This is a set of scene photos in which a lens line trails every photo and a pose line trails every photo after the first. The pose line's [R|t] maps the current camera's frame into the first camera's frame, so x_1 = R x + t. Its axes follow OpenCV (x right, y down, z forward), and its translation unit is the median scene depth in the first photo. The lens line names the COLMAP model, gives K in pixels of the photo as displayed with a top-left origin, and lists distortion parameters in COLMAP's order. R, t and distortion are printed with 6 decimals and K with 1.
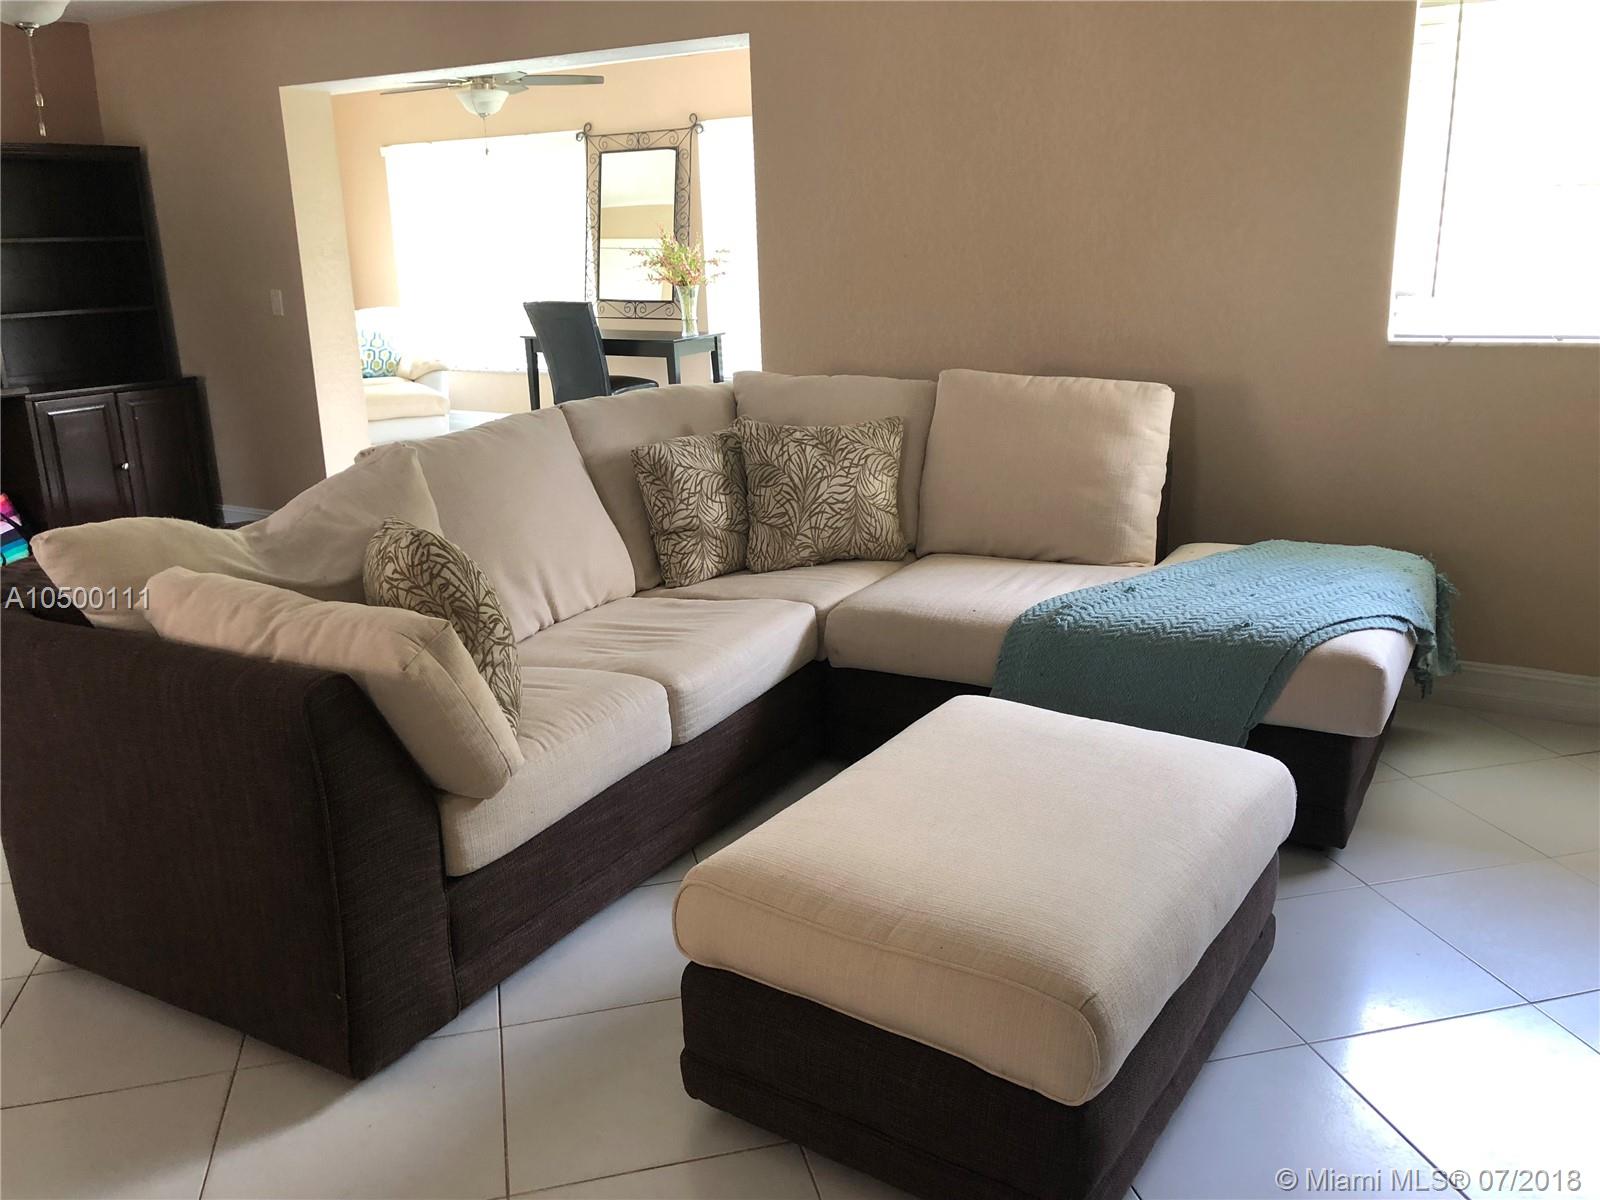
lens RADIAL K [[1338.2, 0, 800.0], [0, 1338.2, 600.0], [0, 0, 1]] dist [0.062546, -0.001729]
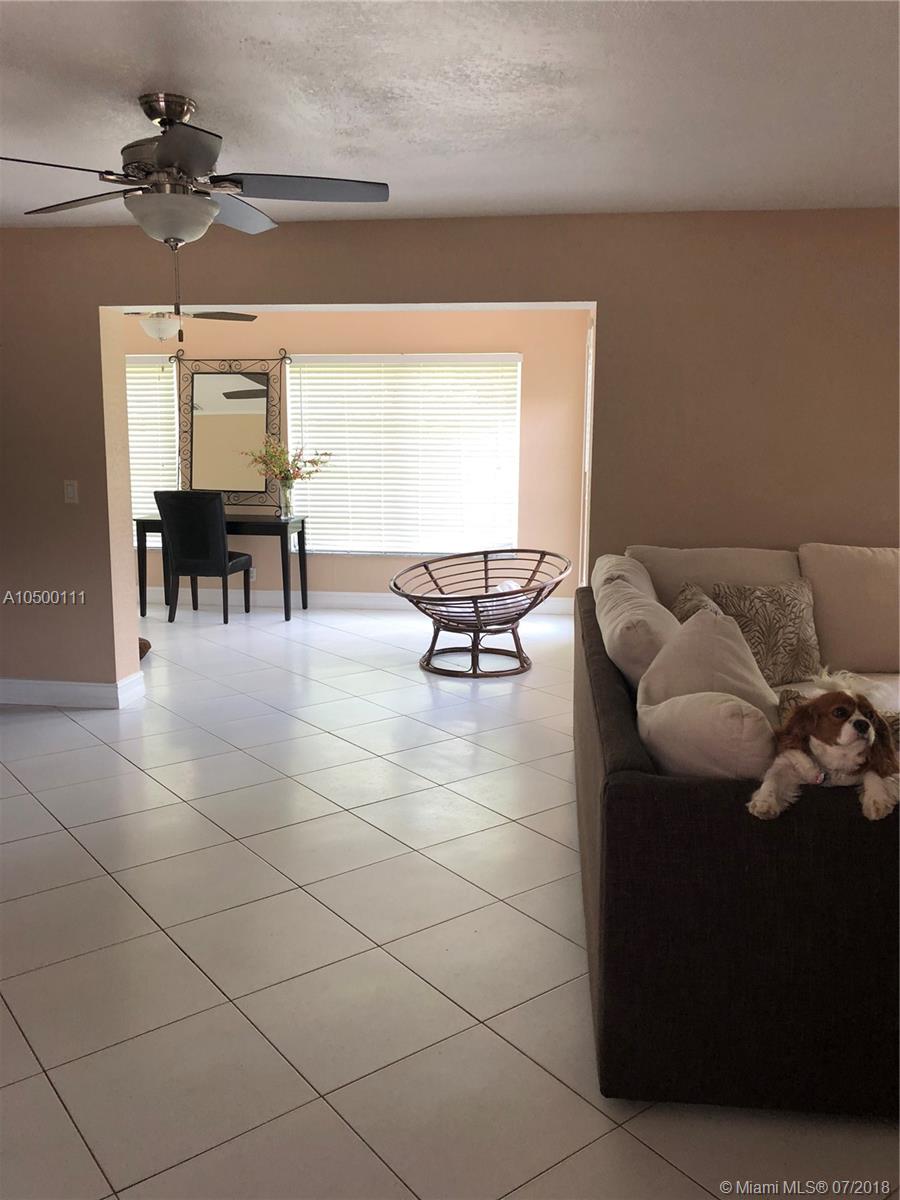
lens RADIAL K [[989.3, 0, 450.0], [0, 989.3, 600.0], [0, 0, 1]] dist [0.065244, 0.000906]
pose [[0.919195, -0.030779, 0.392599, -0.305159], [0.074422, 0.992553, -0.096431, -0.020981], [-0.386707, 0.117857, 0.914641, 0.102366]]
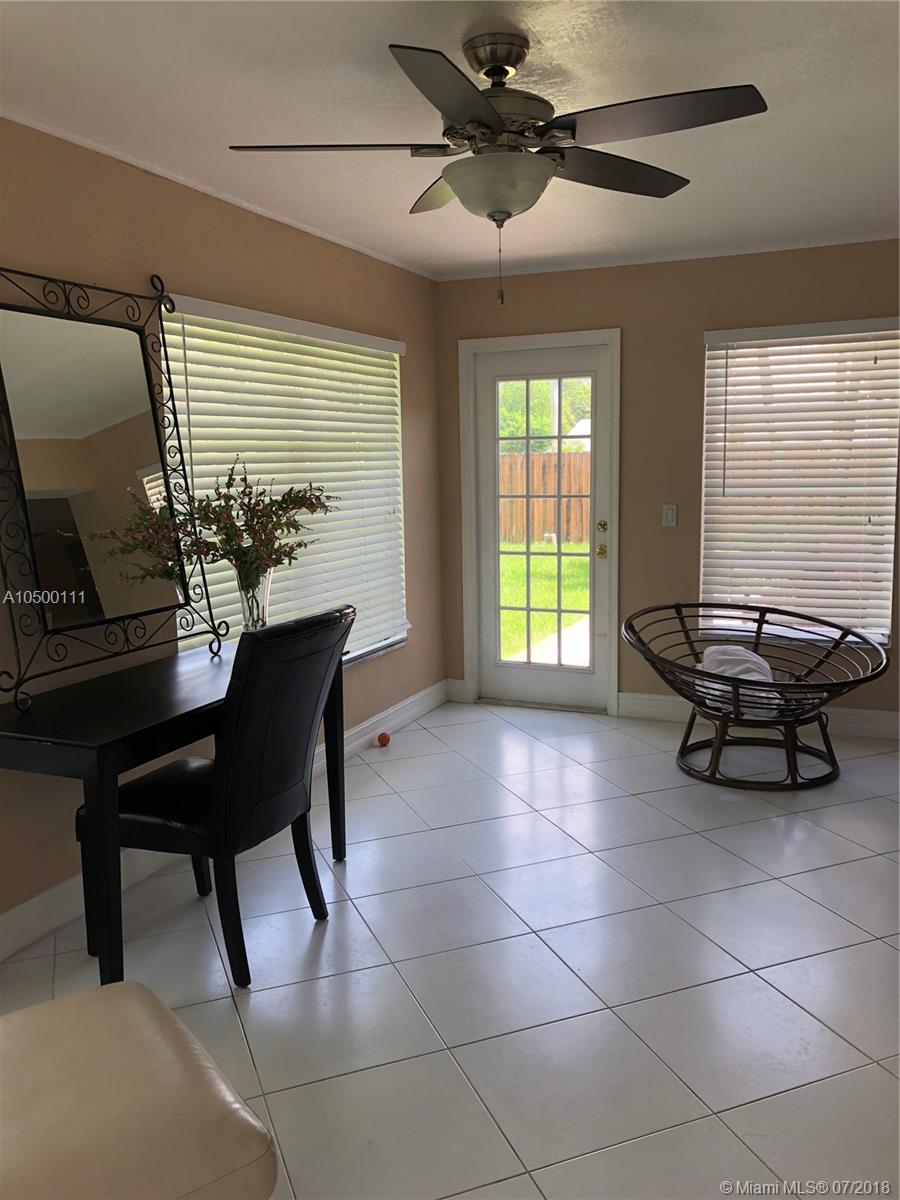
lens RADIAL K [[1003.7, 0, 450.0], [0, 1003.7, 600.0], [0, 0, 1]] dist [0.062546, -0.001729]
pose [[-0.143819, -0.109661, 0.983509, -0.513332], [0.295405, 0.943772, 0.148428, -0.255566], [-0.944485, 0.311881, -0.103338, 0.952626]]
